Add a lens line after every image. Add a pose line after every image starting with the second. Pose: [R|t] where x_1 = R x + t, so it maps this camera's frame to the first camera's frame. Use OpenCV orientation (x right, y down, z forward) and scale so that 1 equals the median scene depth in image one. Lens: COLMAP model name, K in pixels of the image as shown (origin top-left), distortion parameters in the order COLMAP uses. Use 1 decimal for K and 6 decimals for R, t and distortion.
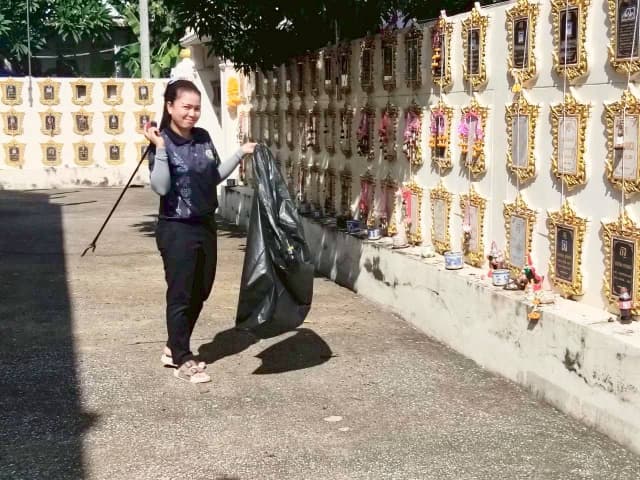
lens RADIAL K [[1064.8, 0, 320.0], [0, 1064.8, 240.0], [0, 0, 1]] dist [0.103643, -0.143971]
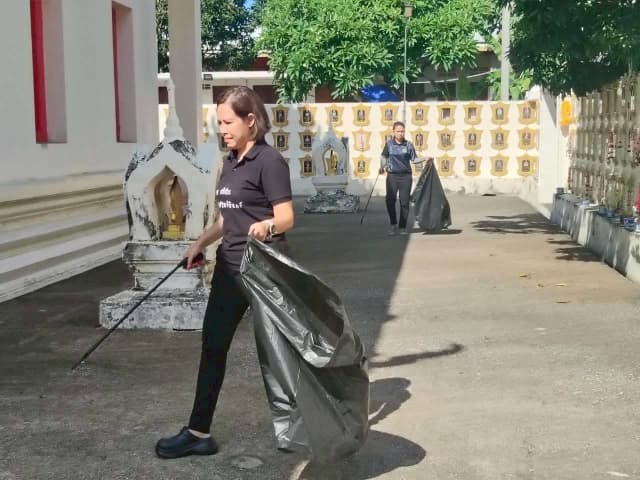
lens RADIAL K [[1064.8, 0, 320.0], [0, 1064.8, 240.0], [0, 0, 1]] dist [0.103643, -0.143971]
pose [[0.936602, 0.035325, -0.348610, 0.060750], [-0.040734, 0.999136, -0.008196, 0.015280], [0.348020, 0.021876, 0.937232, -0.140566]]
